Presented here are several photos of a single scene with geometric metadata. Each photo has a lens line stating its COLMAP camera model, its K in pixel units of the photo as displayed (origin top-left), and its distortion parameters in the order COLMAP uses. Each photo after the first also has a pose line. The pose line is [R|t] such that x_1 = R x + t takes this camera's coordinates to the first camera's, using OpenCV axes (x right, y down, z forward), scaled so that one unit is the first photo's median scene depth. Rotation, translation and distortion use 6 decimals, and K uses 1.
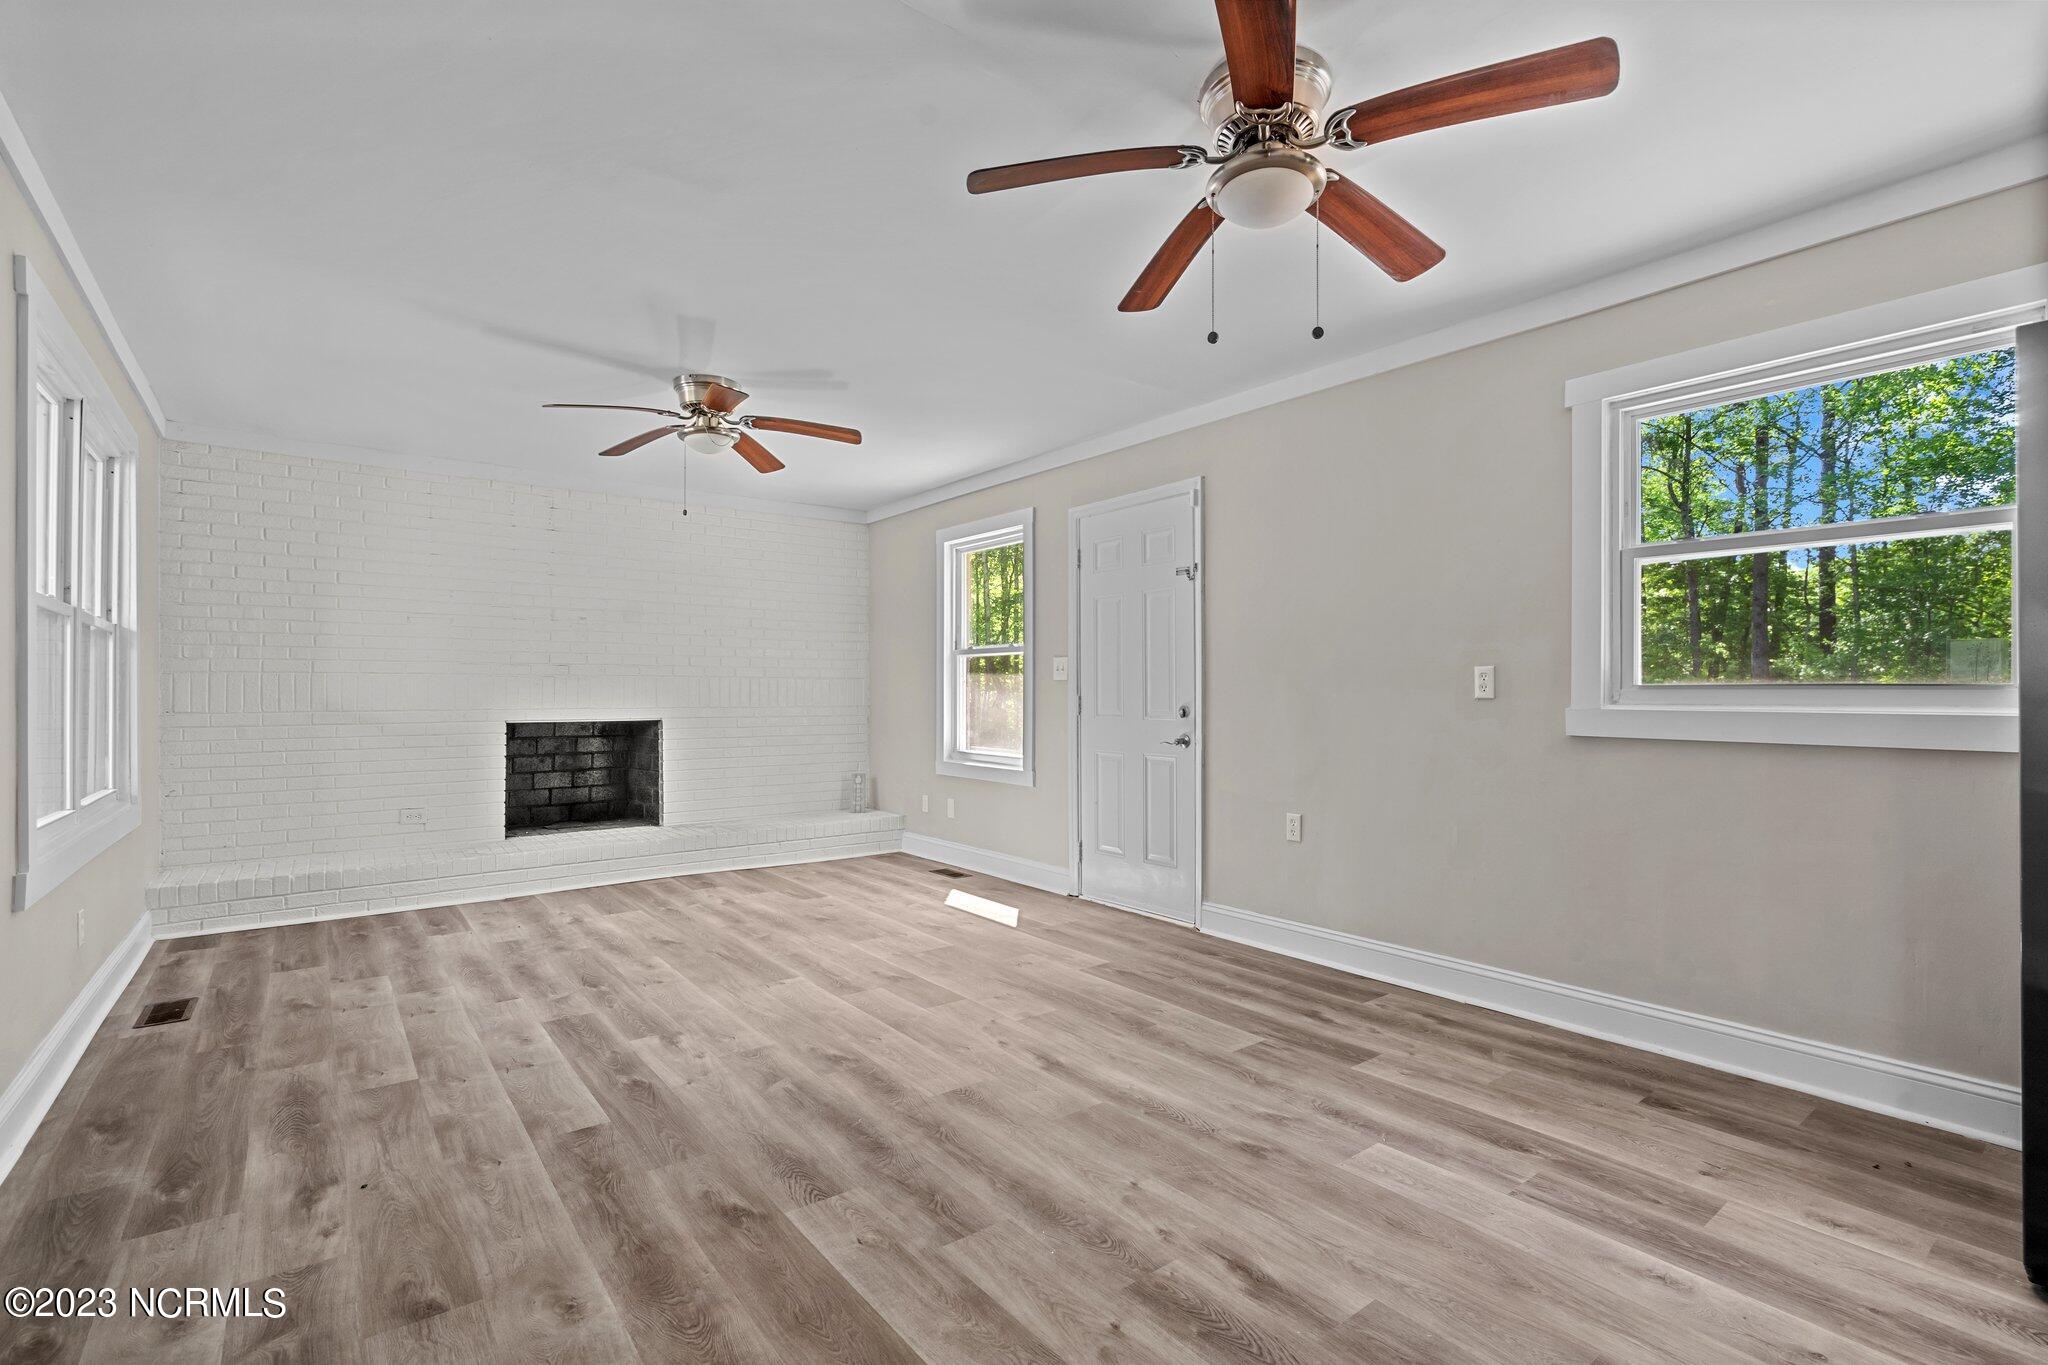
lens RADIAL K [[928.4, 0, 1029.4], [0, 928.4, 683.4], [0, 0, 1]] dist [-0.002001, 0.000093]
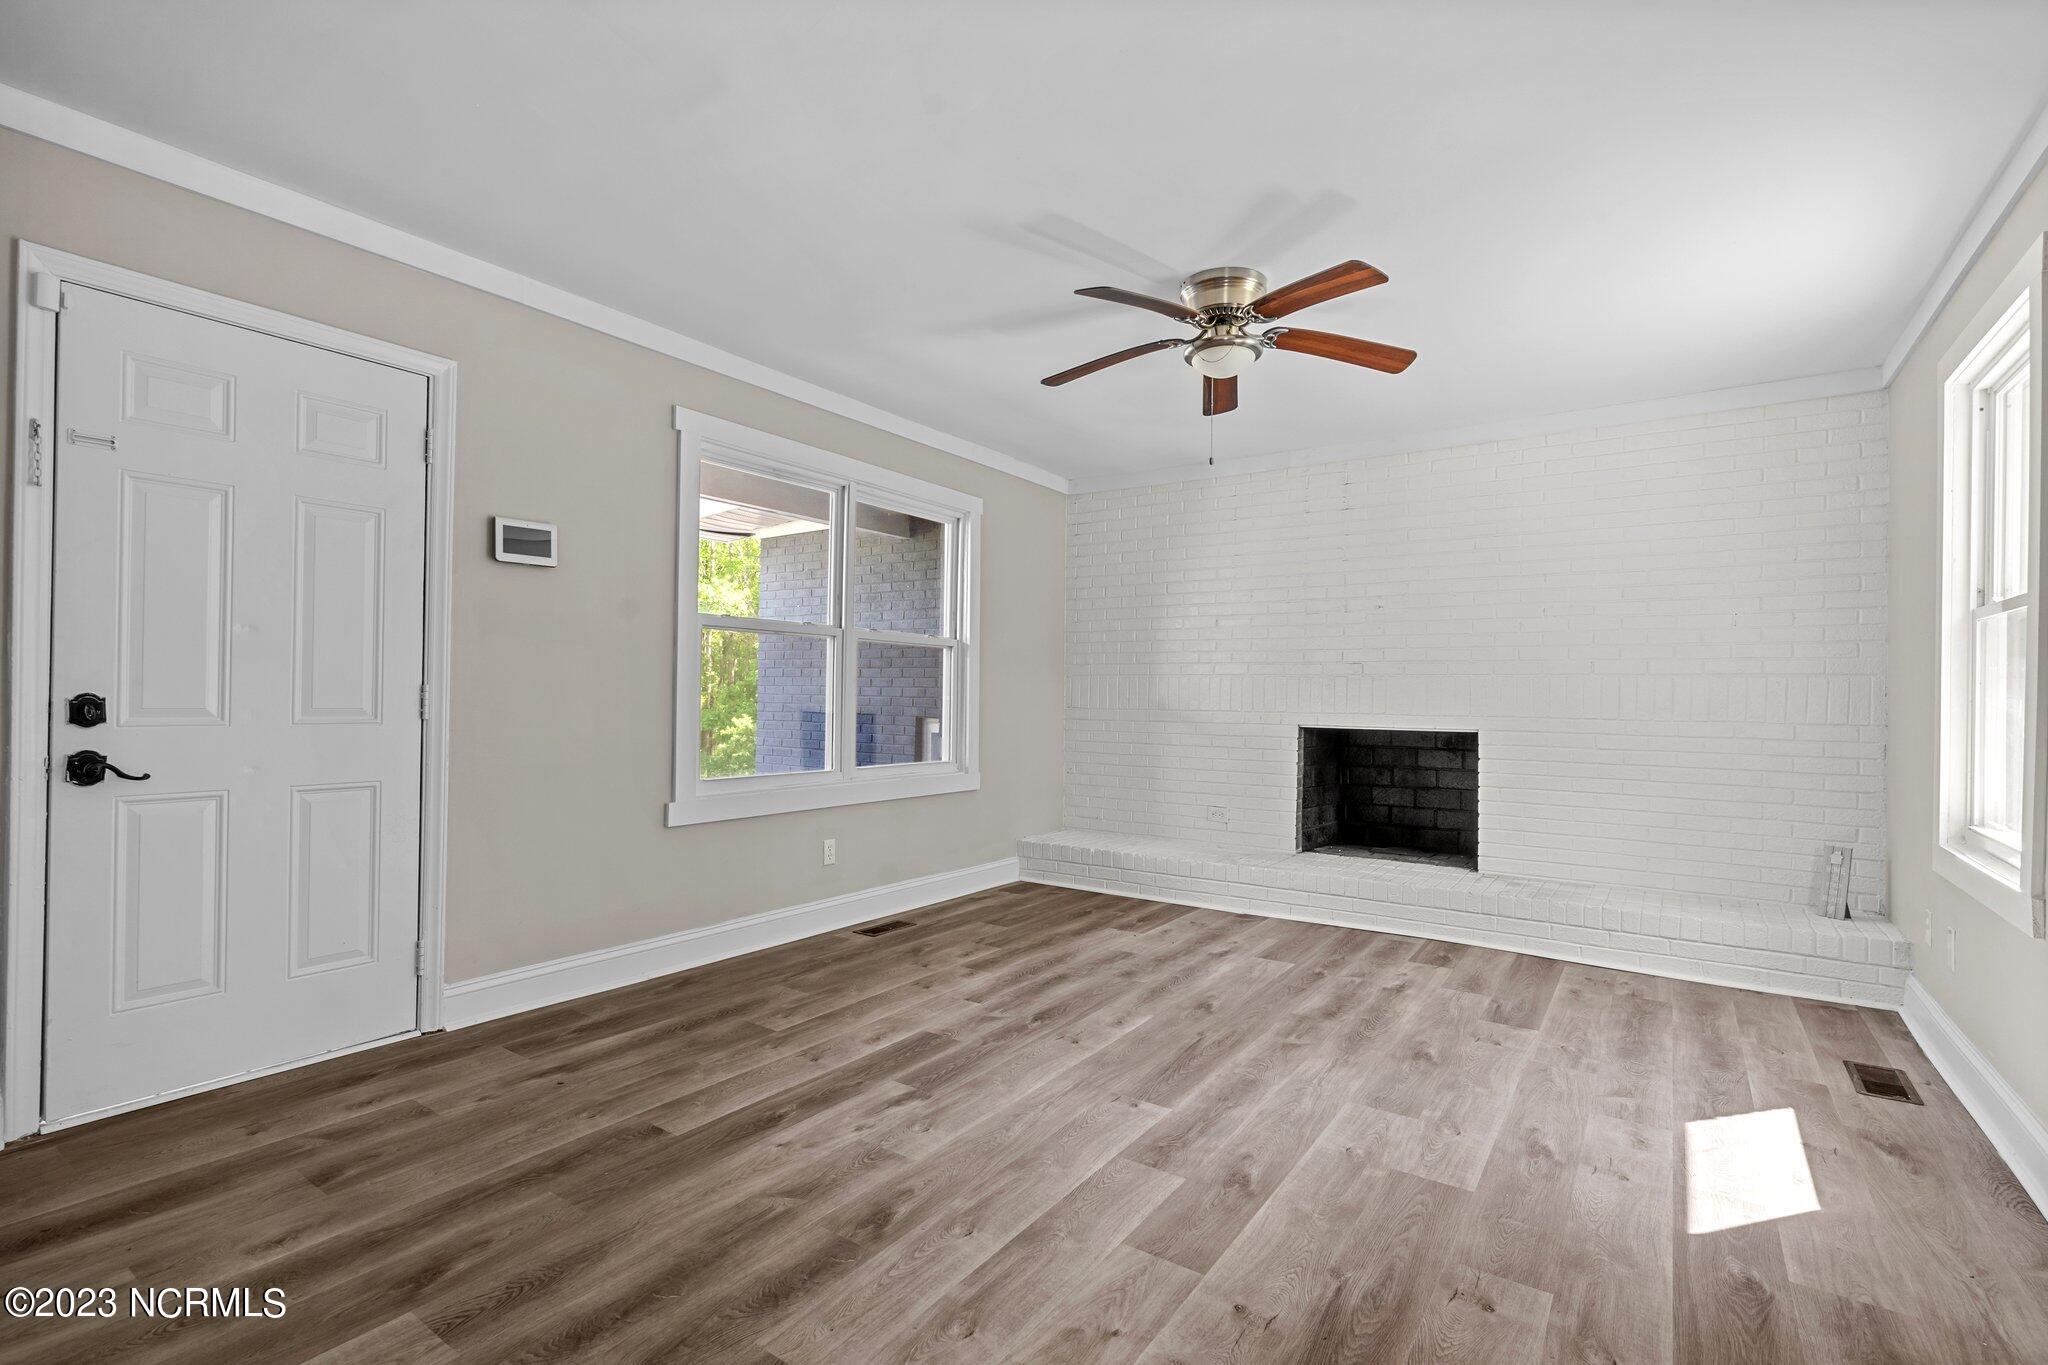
lens RADIAL K [[944.4, 0, 1028.7], [0, 944.4, 687.0], [0, 0, 1]] dist [-0.001847, 0.000562]
pose [[0.298209, -0.002514, -0.954497, 0.415481], [-0.001853, 0.999993, -0.003213, 0.009763], [0.954499, 0.002727, 0.298202, 0.752515]]
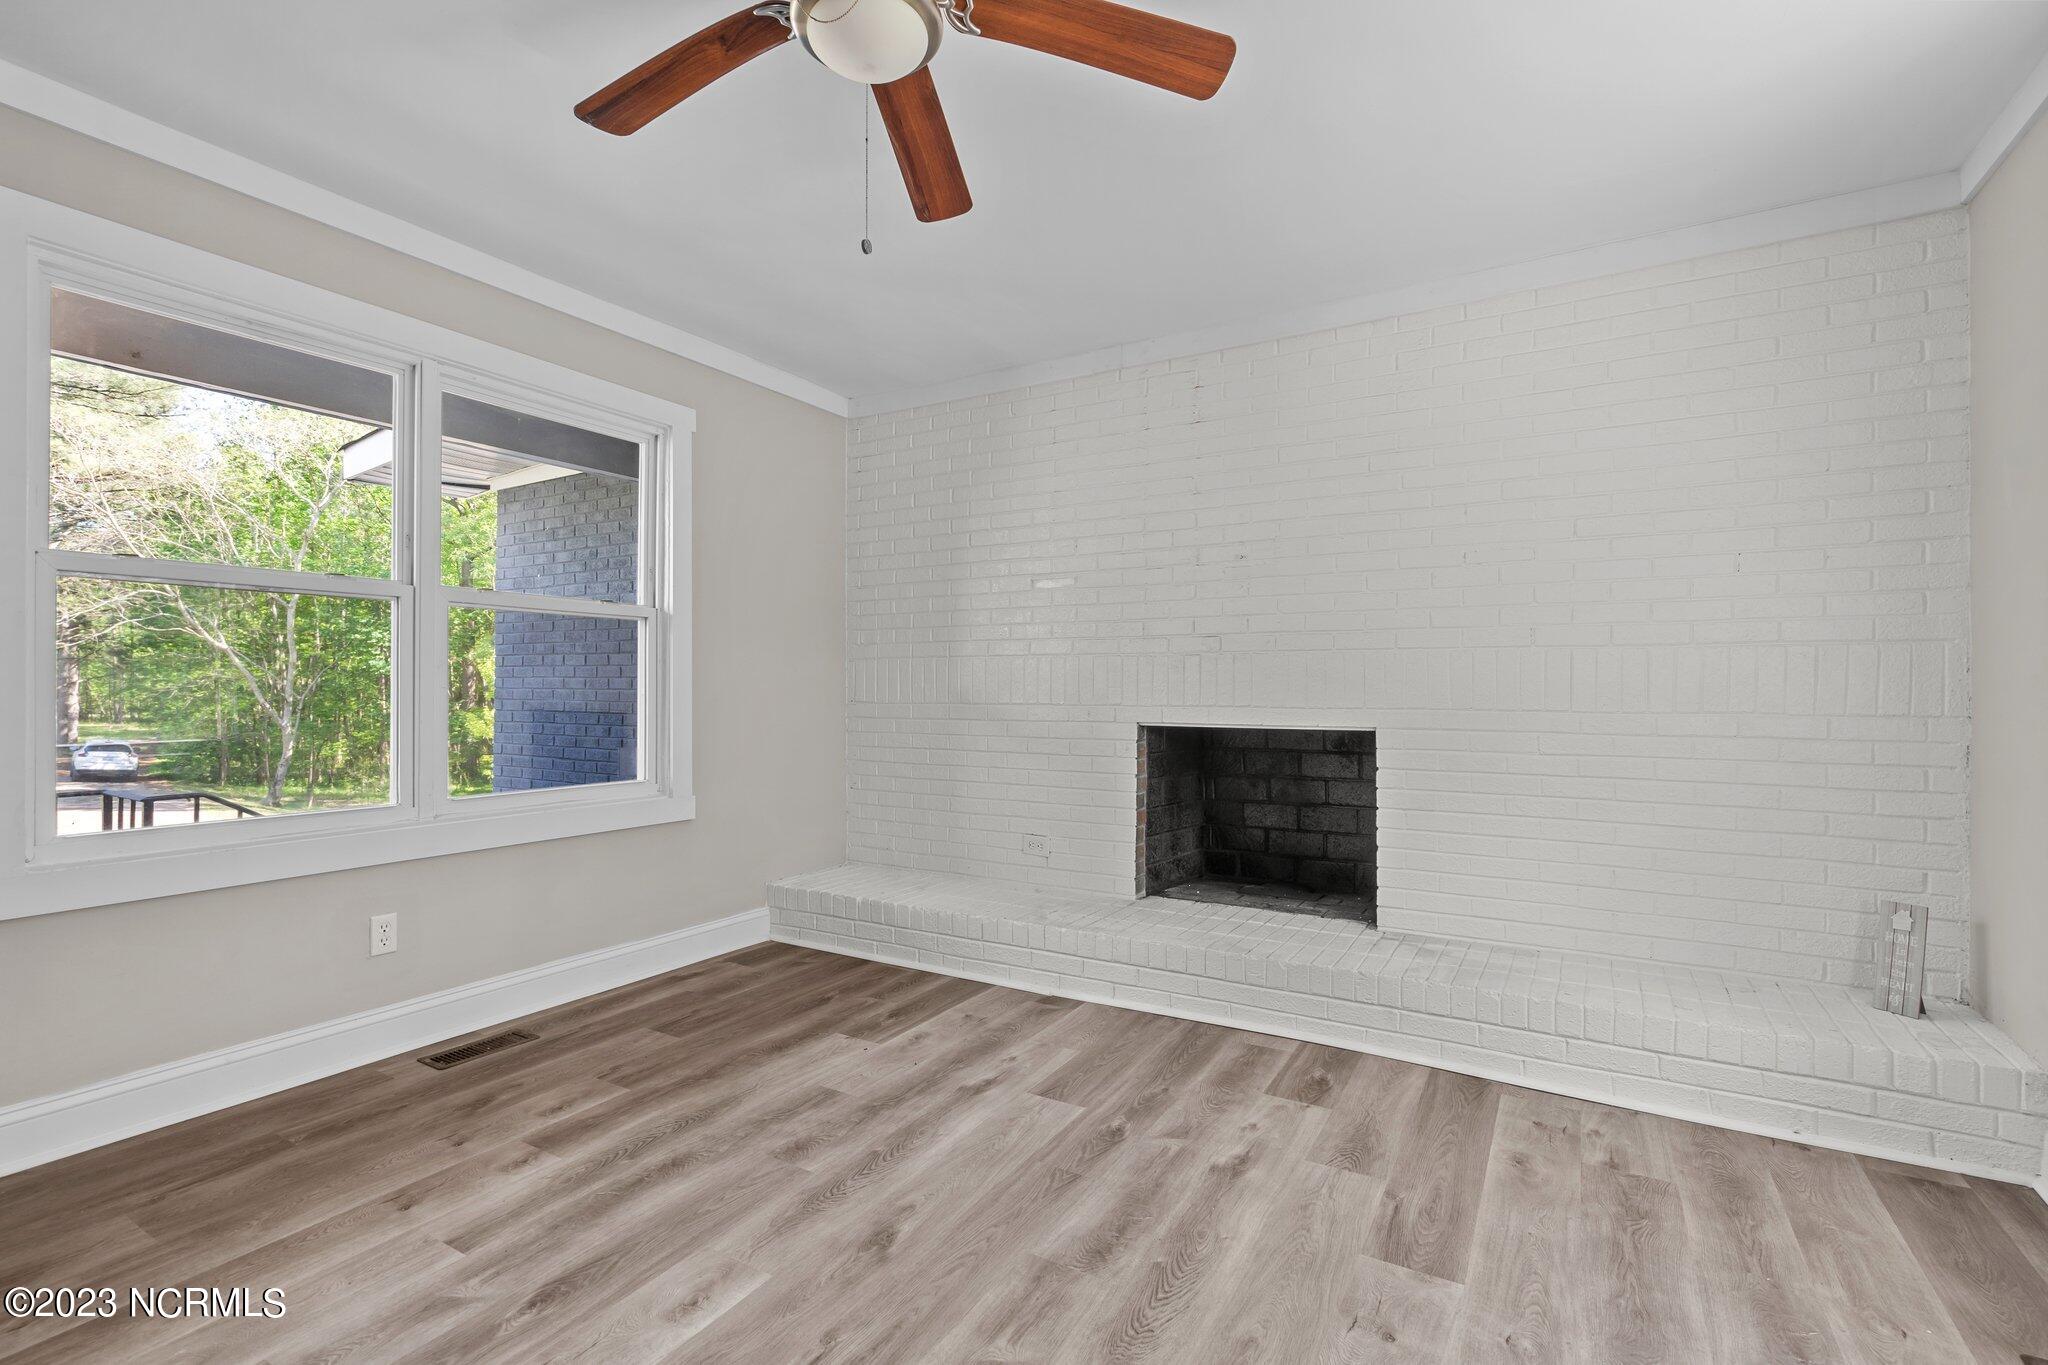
lens RADIAL K [[928.4, 0, 1029.4], [0, 928.4, 683.4], [0, 0, 1]] dist [-0.002001, 0.000093]
pose [[0.358449, -0.001434, -0.933548, 0.059426], [0.008769, 0.999960, 0.001831, 0.016294], [0.933508, -0.008842, 0.358447, 1.115682]]
